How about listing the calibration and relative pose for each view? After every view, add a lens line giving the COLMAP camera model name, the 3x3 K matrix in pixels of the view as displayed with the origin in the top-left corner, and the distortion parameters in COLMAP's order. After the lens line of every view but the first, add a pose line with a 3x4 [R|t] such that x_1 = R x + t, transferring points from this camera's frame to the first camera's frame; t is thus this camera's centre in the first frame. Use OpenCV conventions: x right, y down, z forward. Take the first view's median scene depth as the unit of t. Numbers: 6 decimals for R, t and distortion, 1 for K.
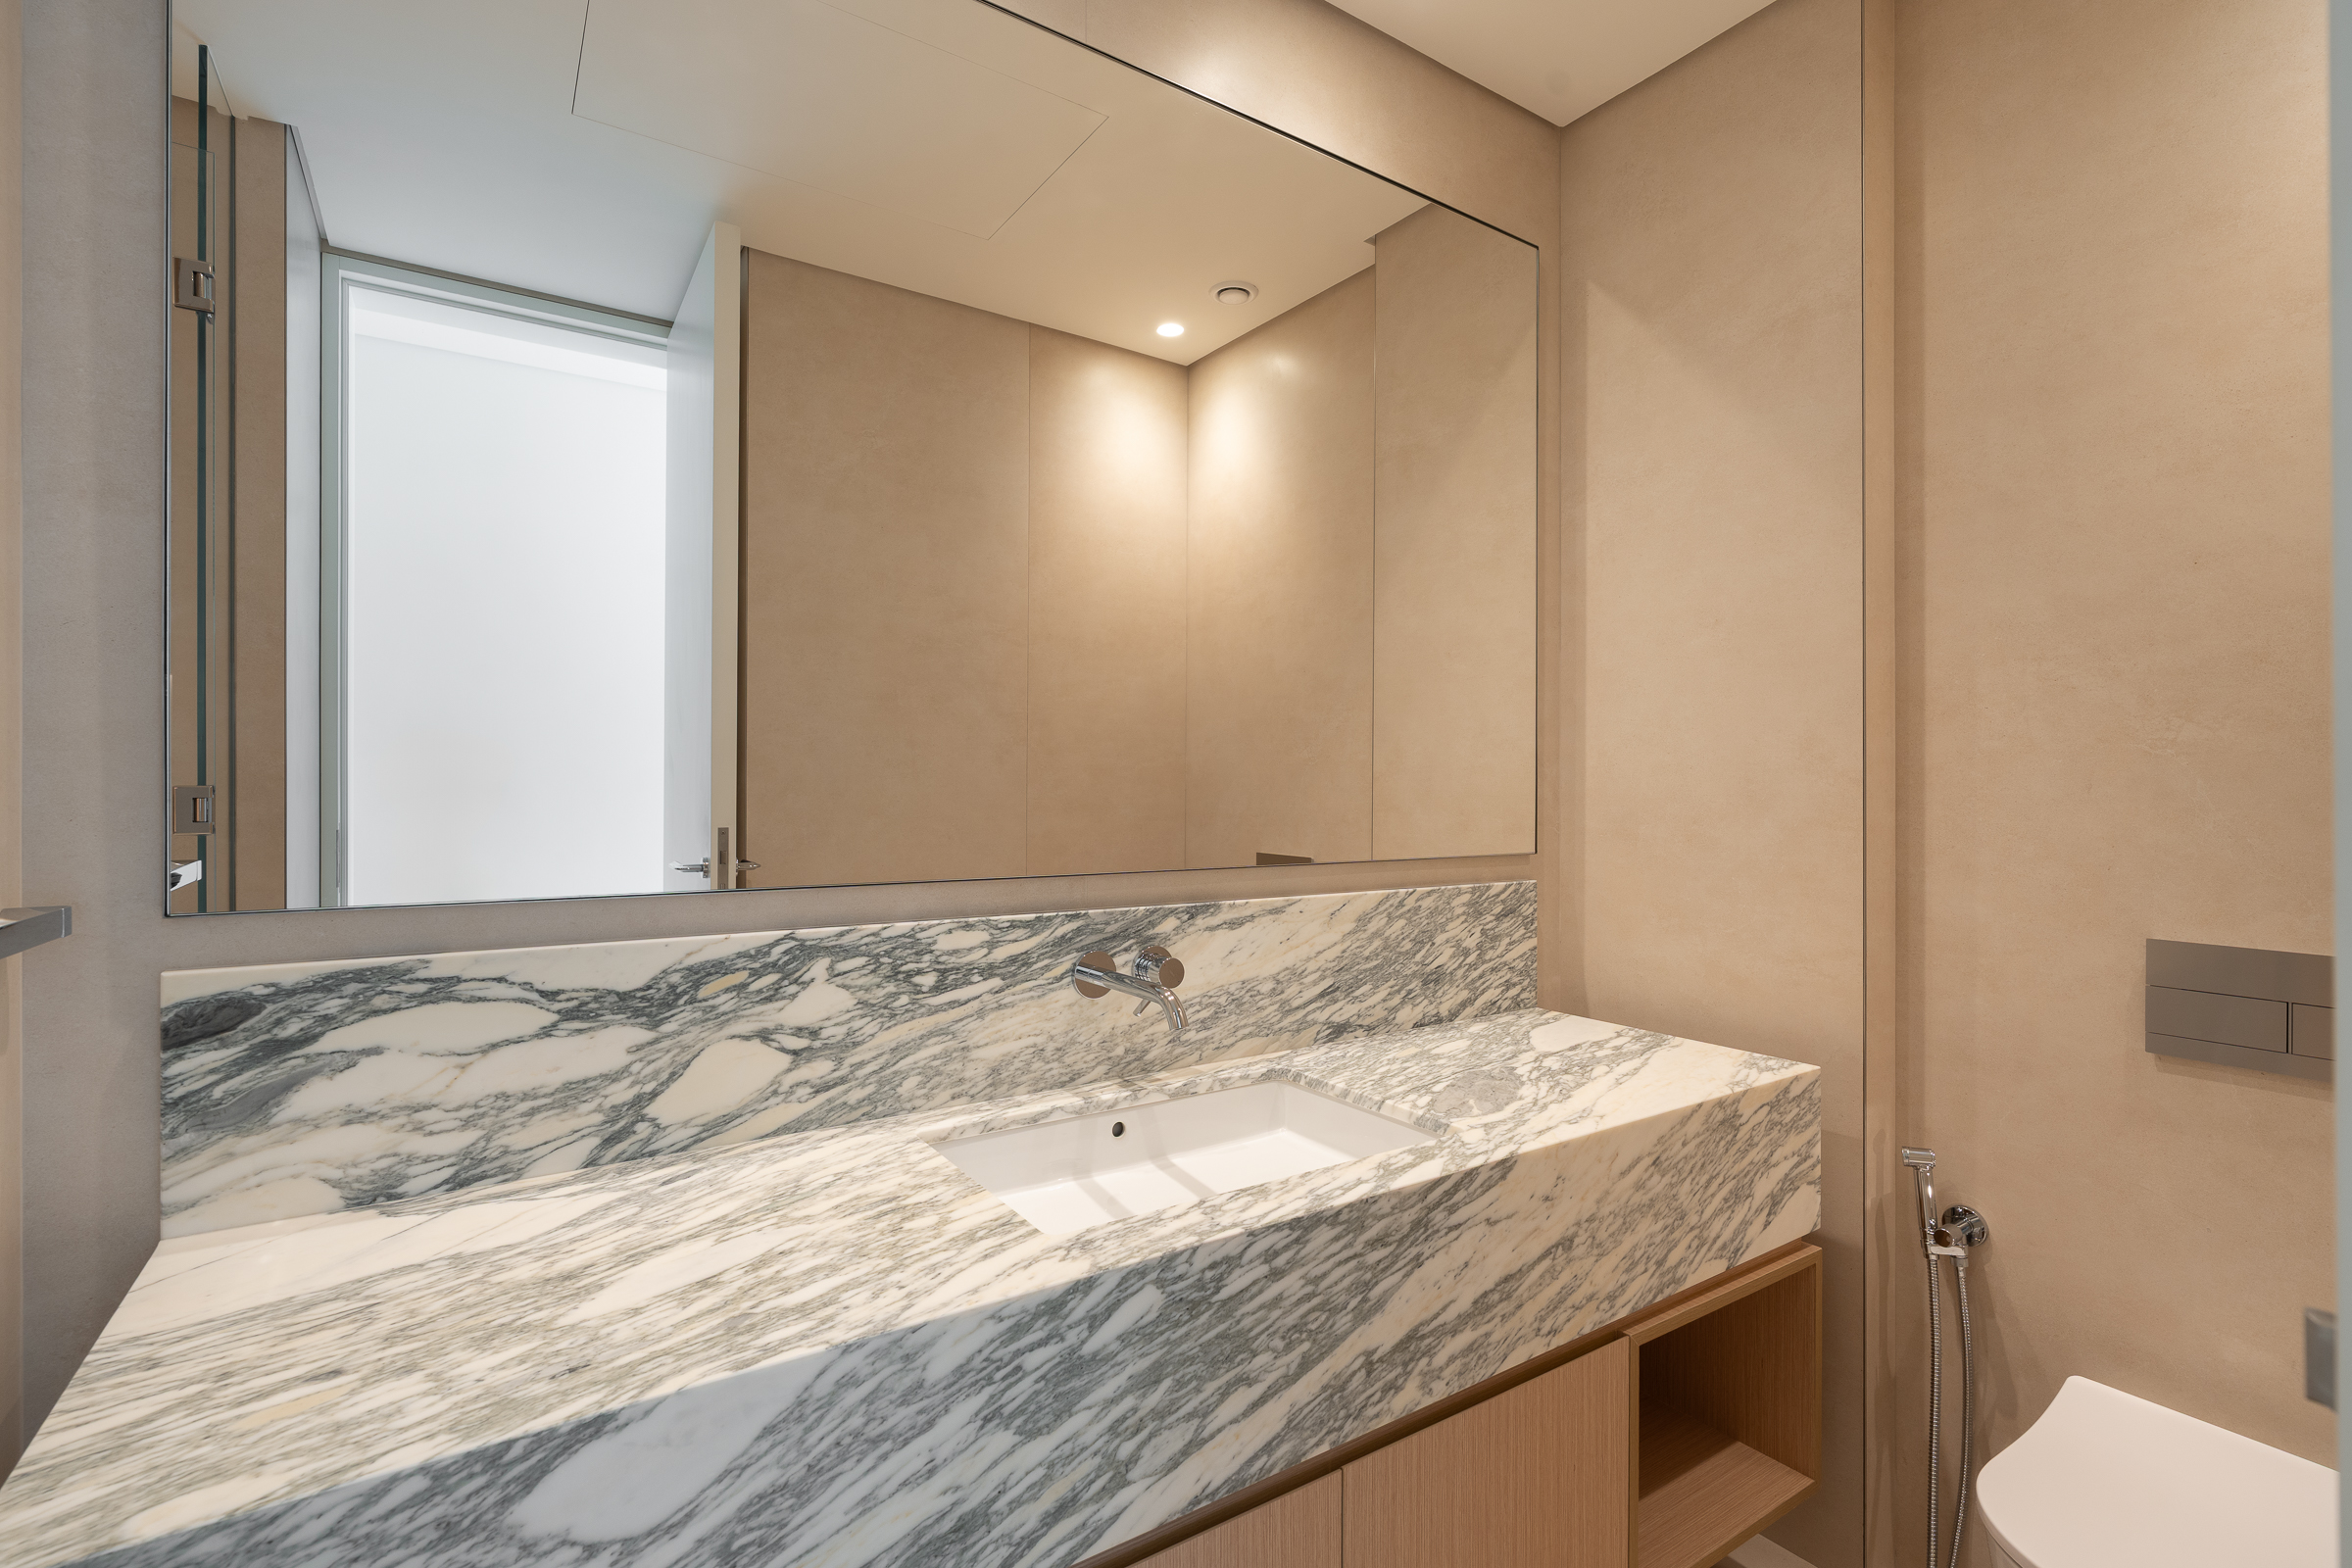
lens RADIAL K [[1066.8, 0, 1187.9], [0, 1066.8, 790.7], [0, 0, 1]] dist [-0.001791, 0.000760]
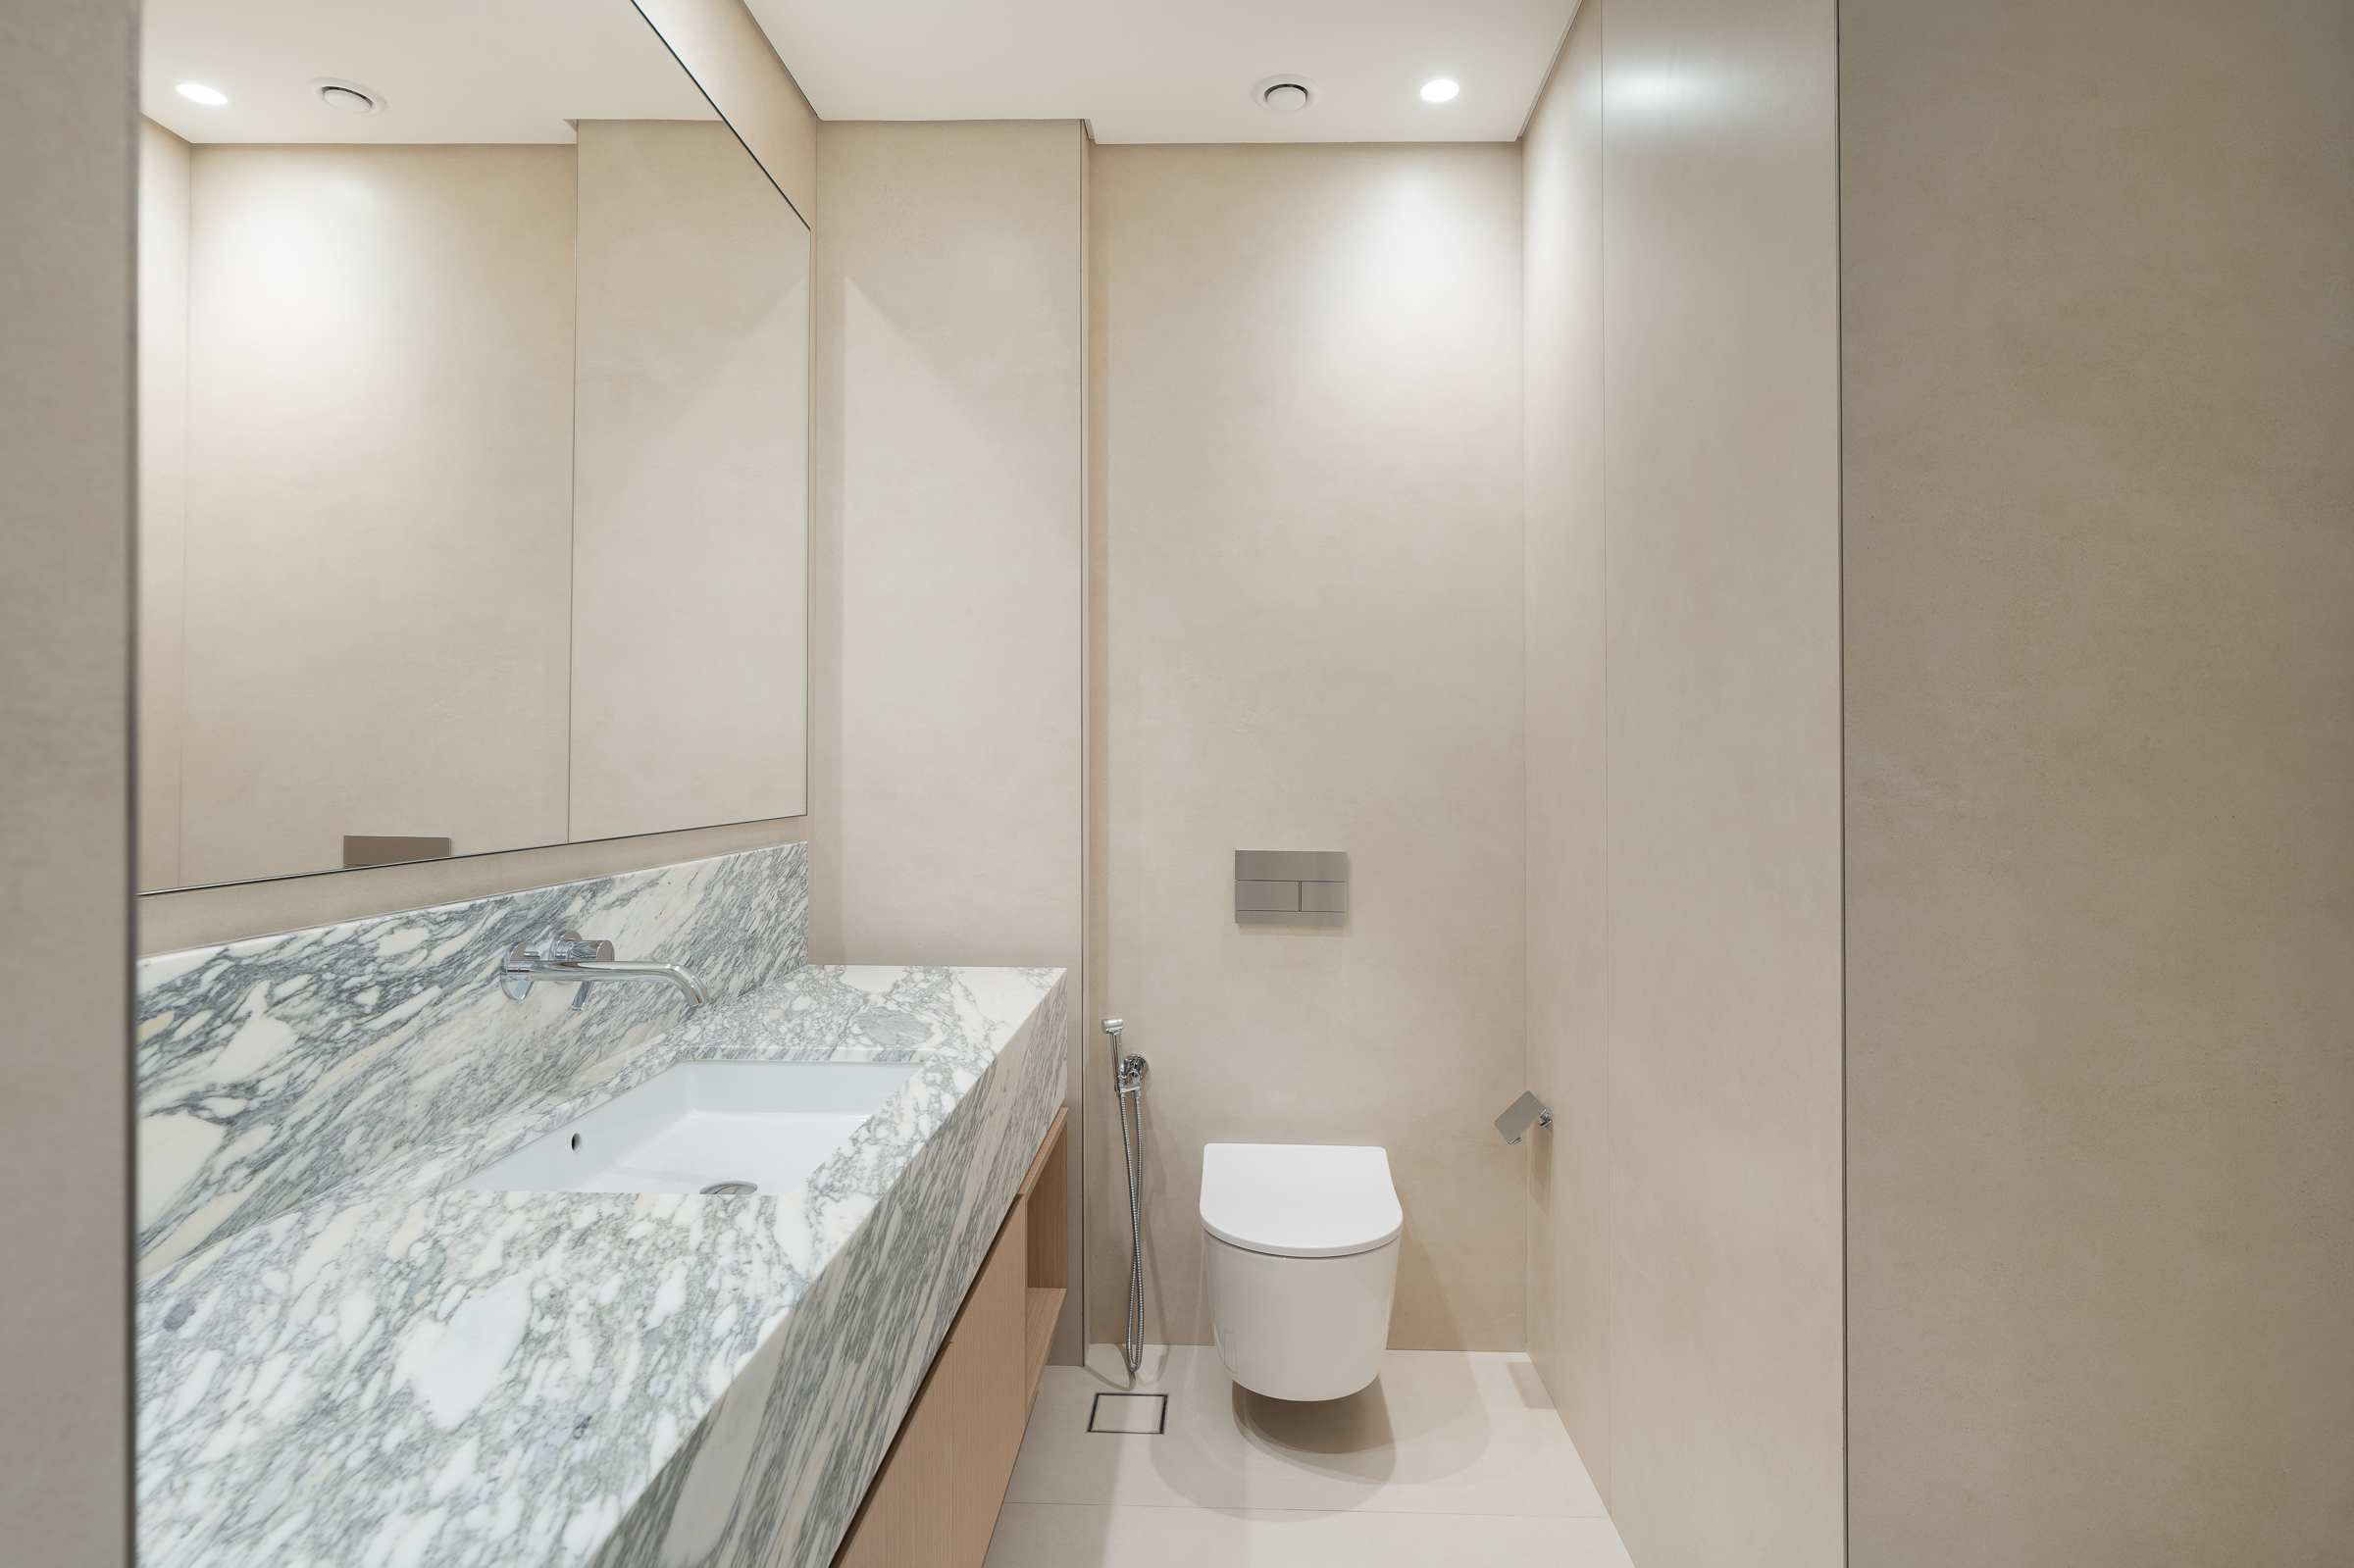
lens RADIAL K [[1210.5, 0, 1182.9], [0, 1210.5, 757.5], [0, 0, 1]] dist [0.001511, 0.001047]
pose [[0.584222, 0.003049, 0.811588, -0.599938], [-0.000531, 0.999994, -0.003375, 0.009813], [-0.811594, 0.001540, 0.584220, 0.029987]]
